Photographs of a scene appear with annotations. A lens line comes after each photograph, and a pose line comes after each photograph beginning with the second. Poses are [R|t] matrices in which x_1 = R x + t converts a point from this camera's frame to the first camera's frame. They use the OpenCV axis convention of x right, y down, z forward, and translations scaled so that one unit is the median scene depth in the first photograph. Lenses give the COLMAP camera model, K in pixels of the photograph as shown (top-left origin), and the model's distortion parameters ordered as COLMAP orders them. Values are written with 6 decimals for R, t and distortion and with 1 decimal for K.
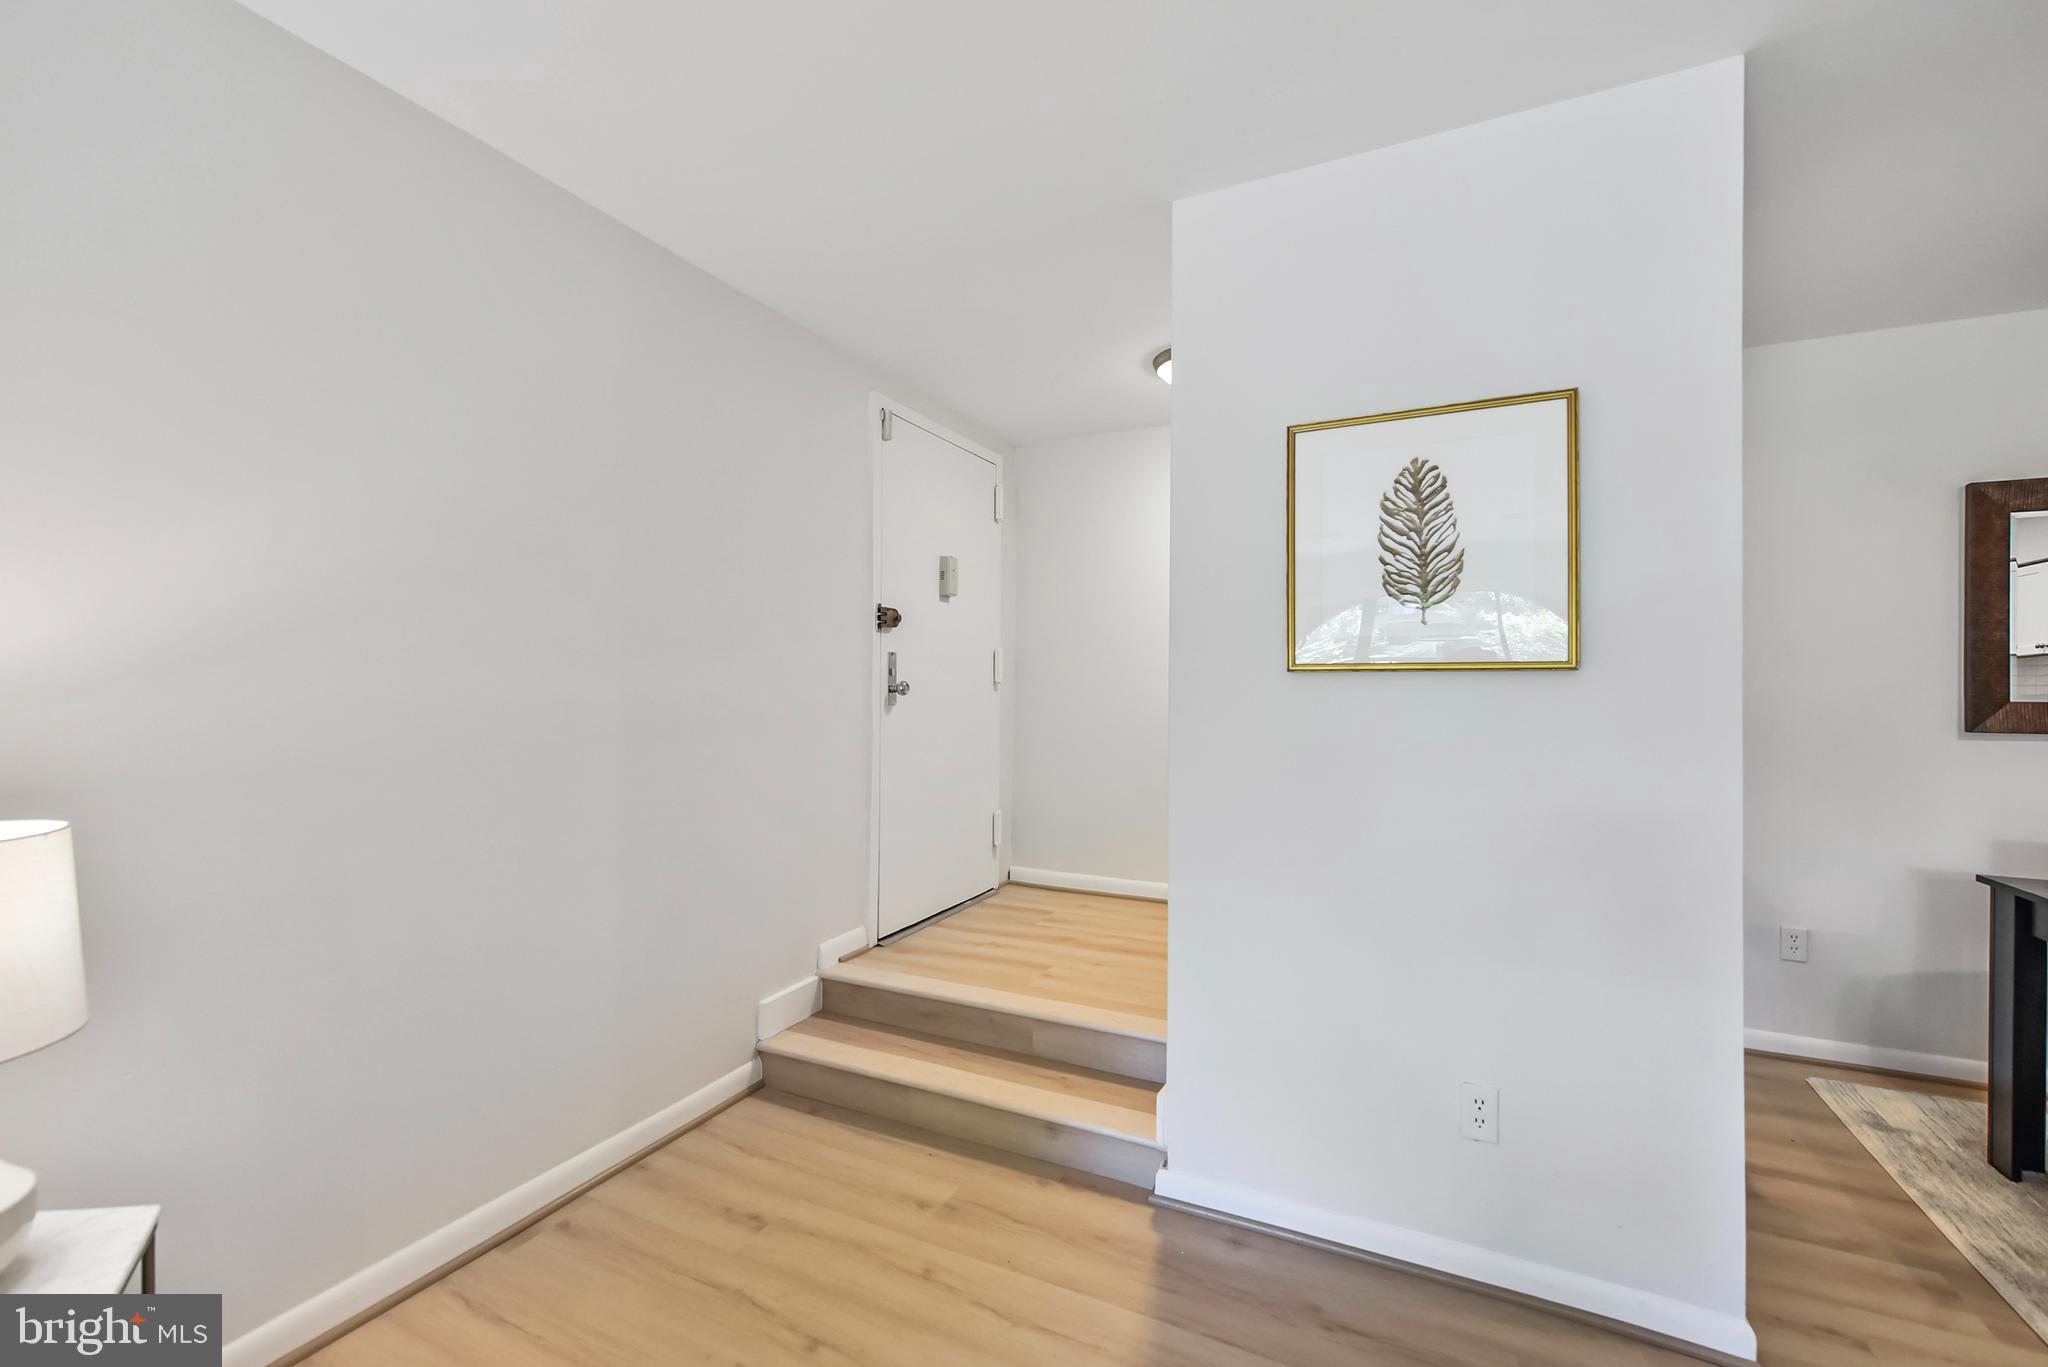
lens RADIAL K [[878.4, 0, 1026.7], [0, 878.4, 681.2], [0, 0, 1]] dist [-0.001010, -0.000017]
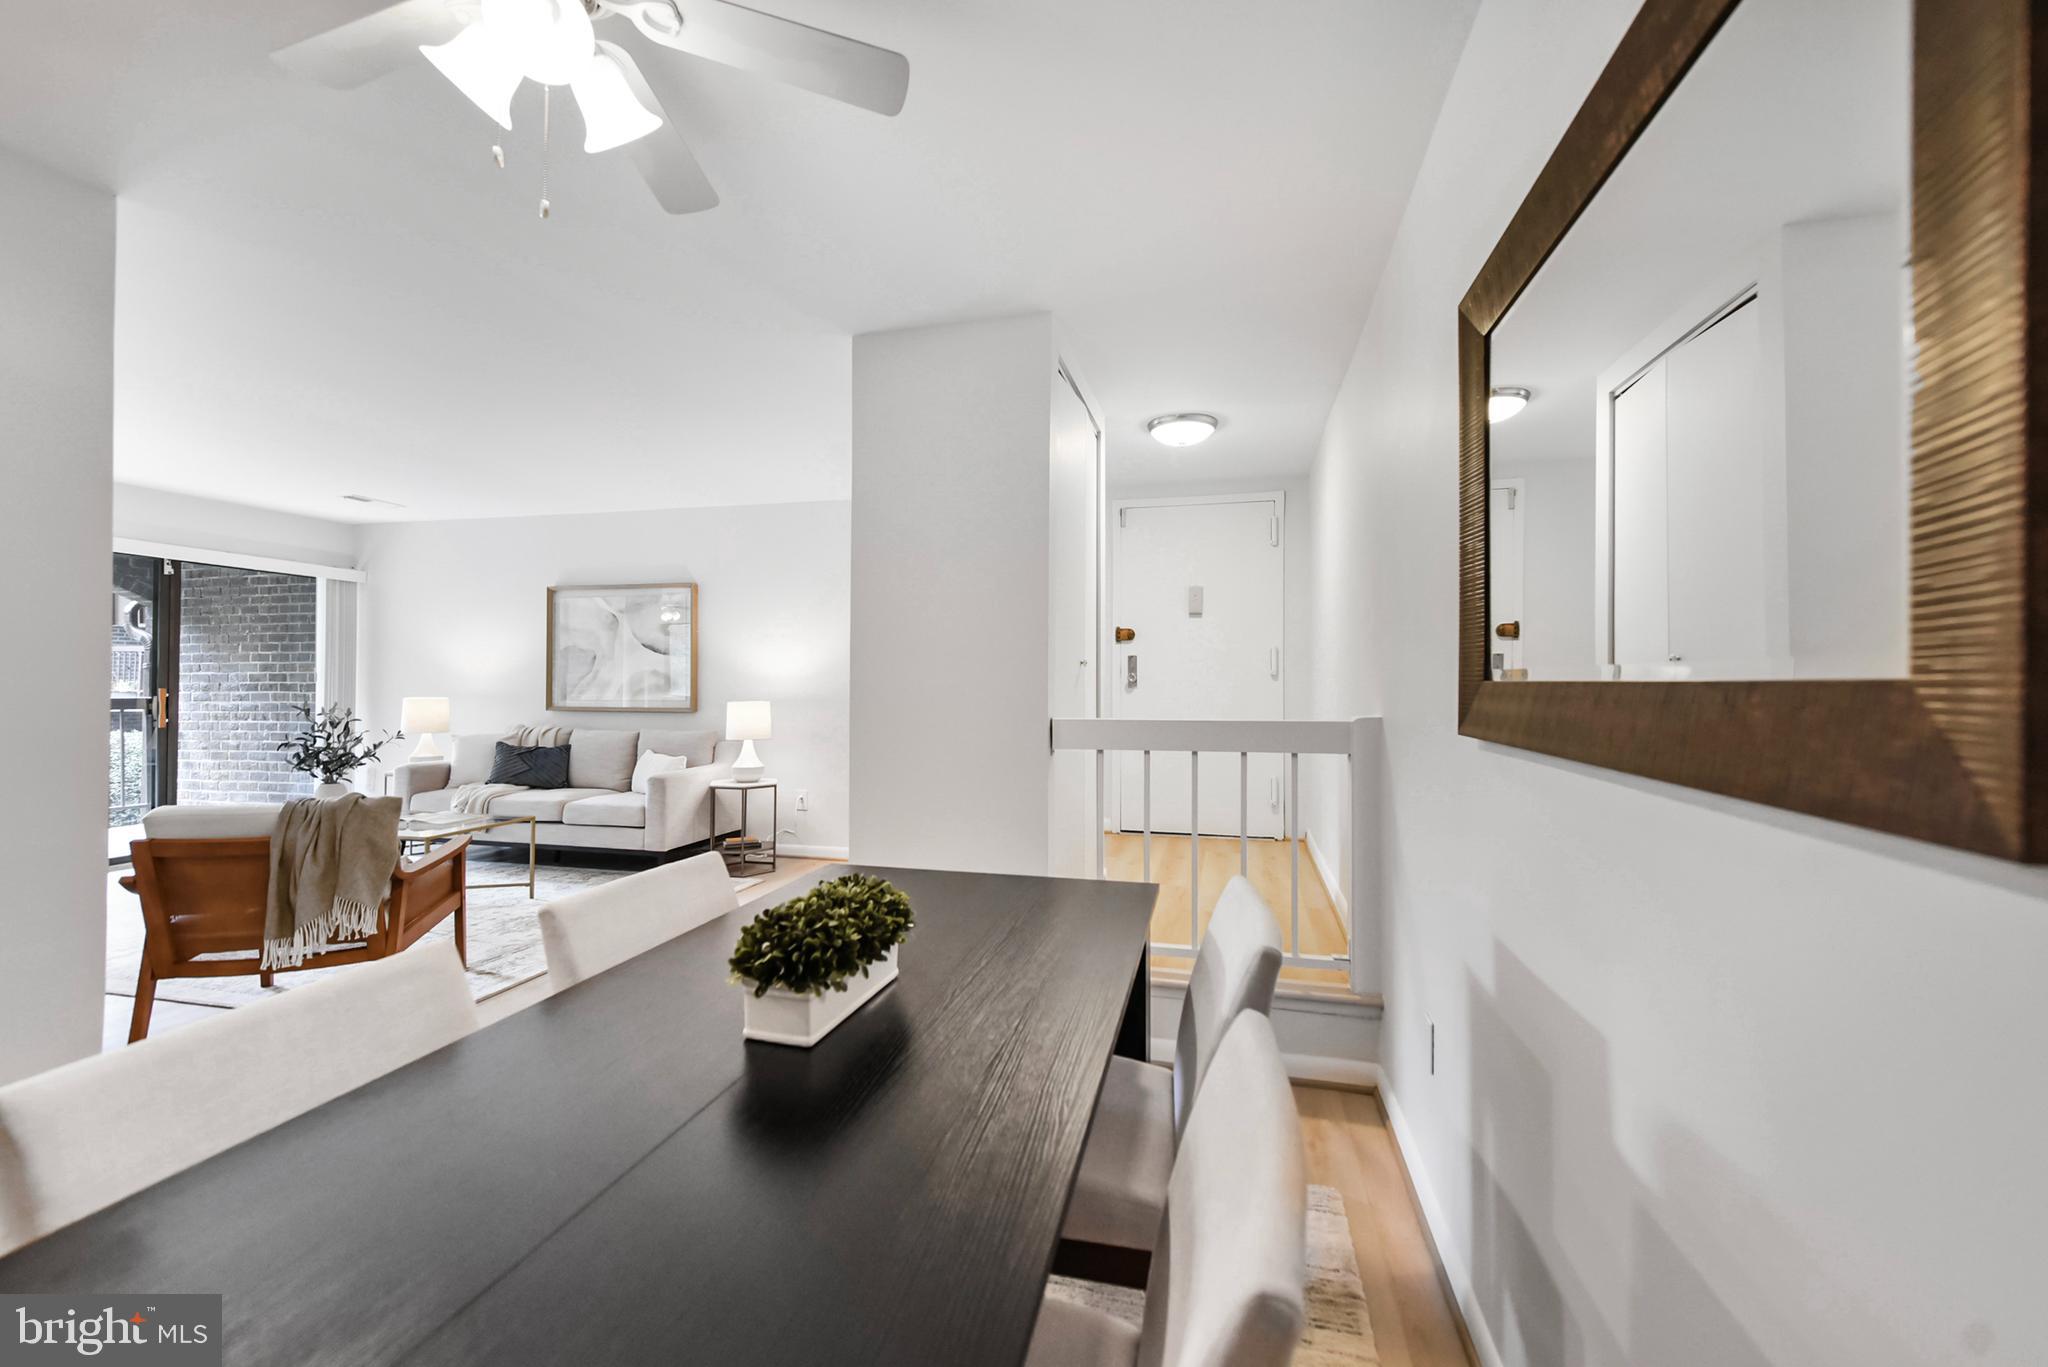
lens RADIAL K [[812.2, 0, 1022.5], [0, 812.2, 689.1], [0, 0, 1]] dist [0.013336, 0.000414]
pose [[0.192349, -0.001258, -0.981326, 1.270520], [-0.005347, 0.999983, -0.002330, 0.032169], [0.981312, 0.005696, 0.192339, 0.530827]]
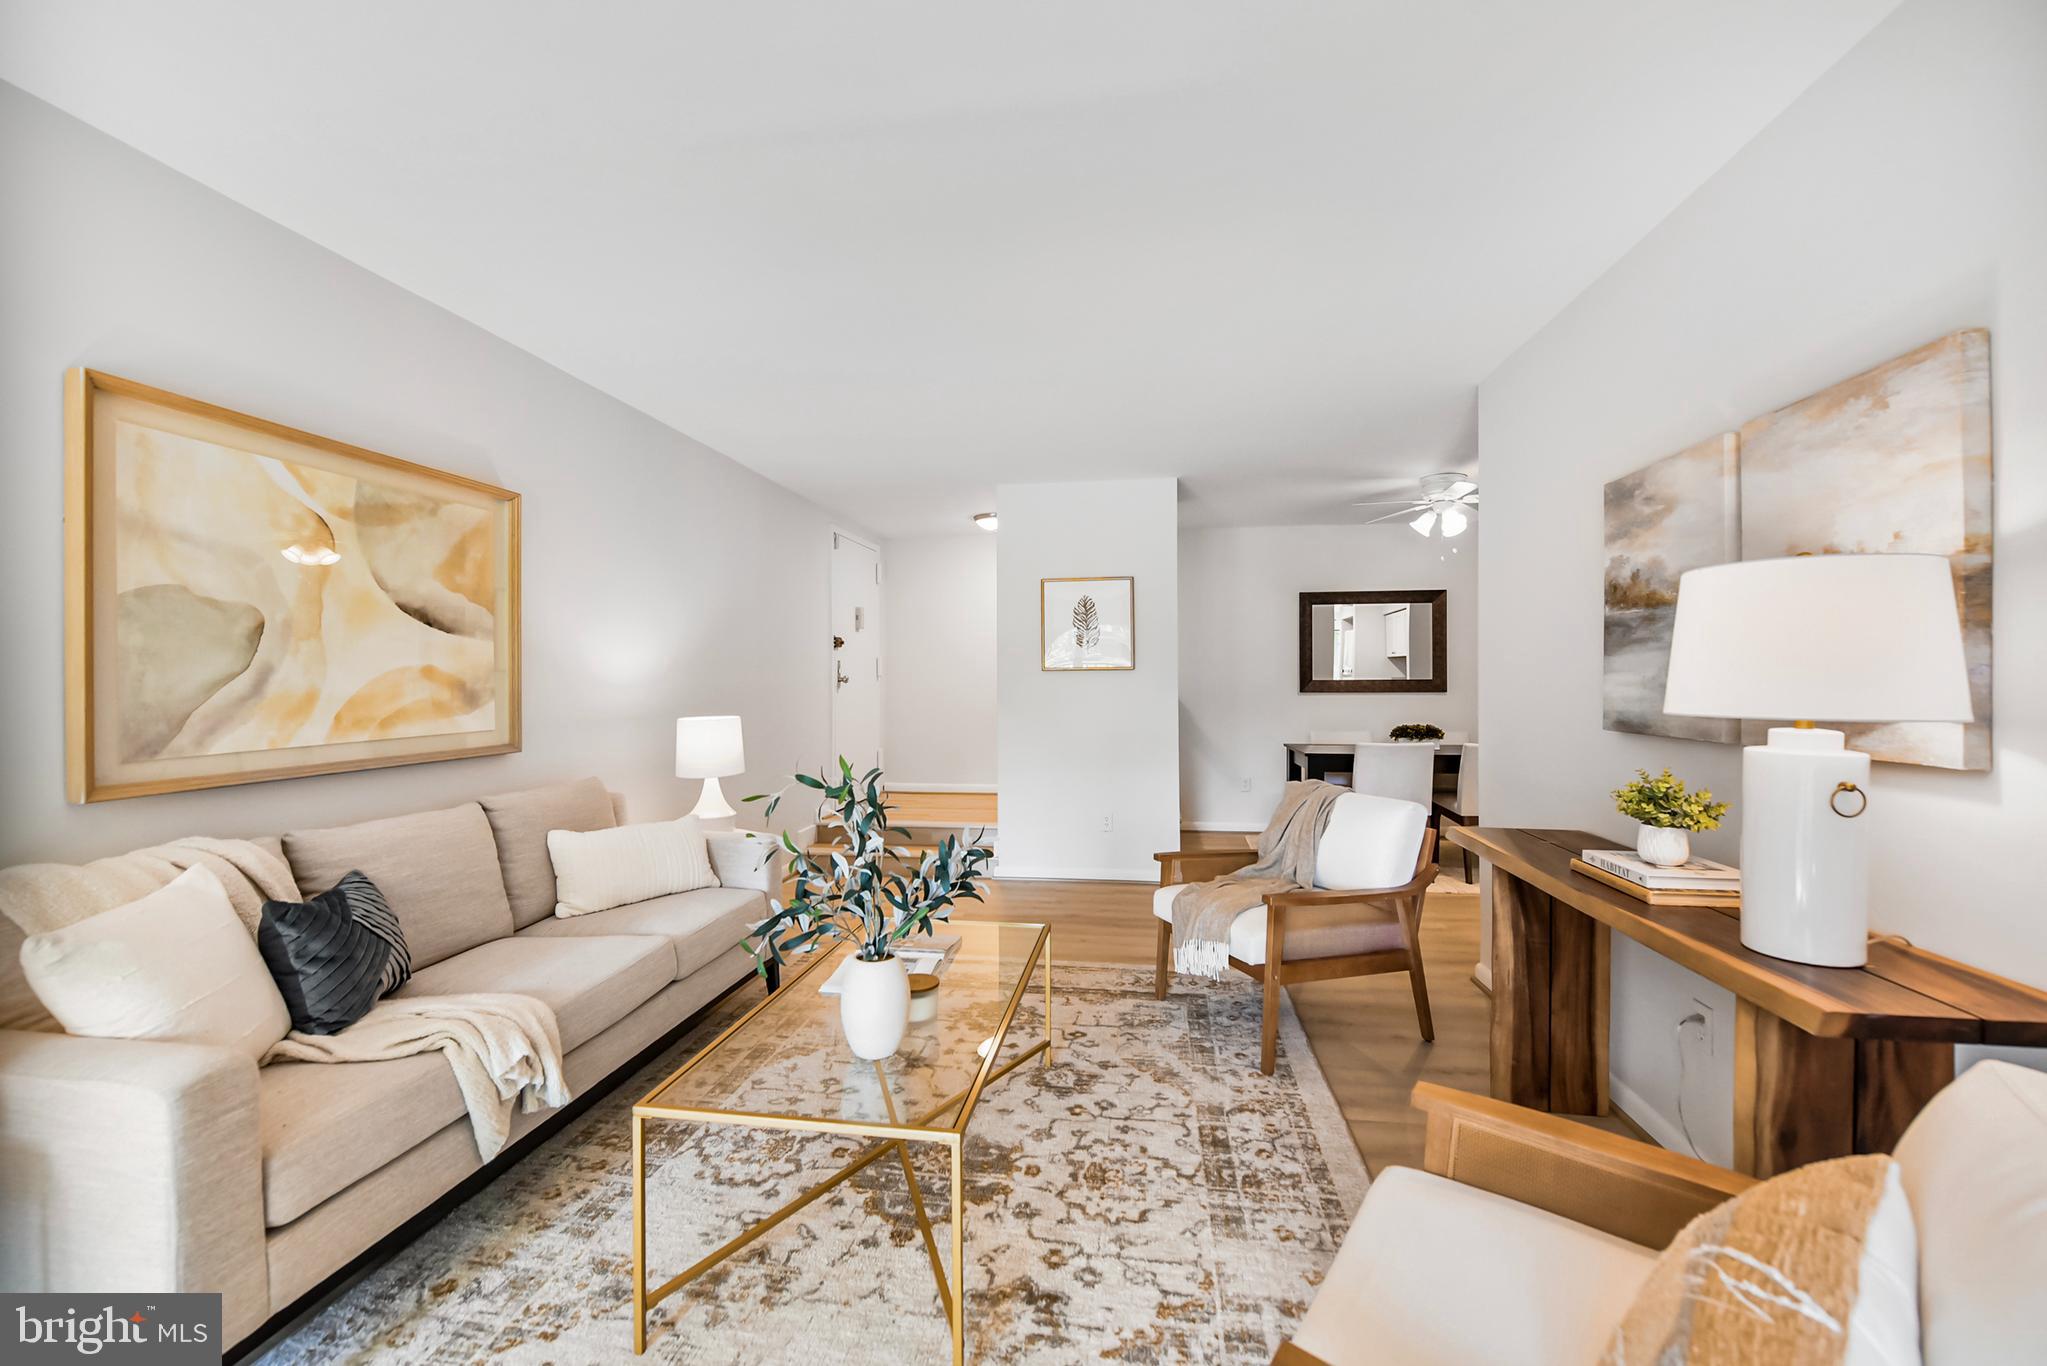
lens RADIAL K [[811.8, 0, 1030.2], [0, 811.8, 684.1], [0, 0, 1]] dist [0.013336, 0.000414]
pose [[0.957398, -0.009971, 0.288599, -0.267689], [0.007564, 0.999927, 0.009454, 0.005115], [-0.288672, -0.006869, 0.957403, -0.805042]]
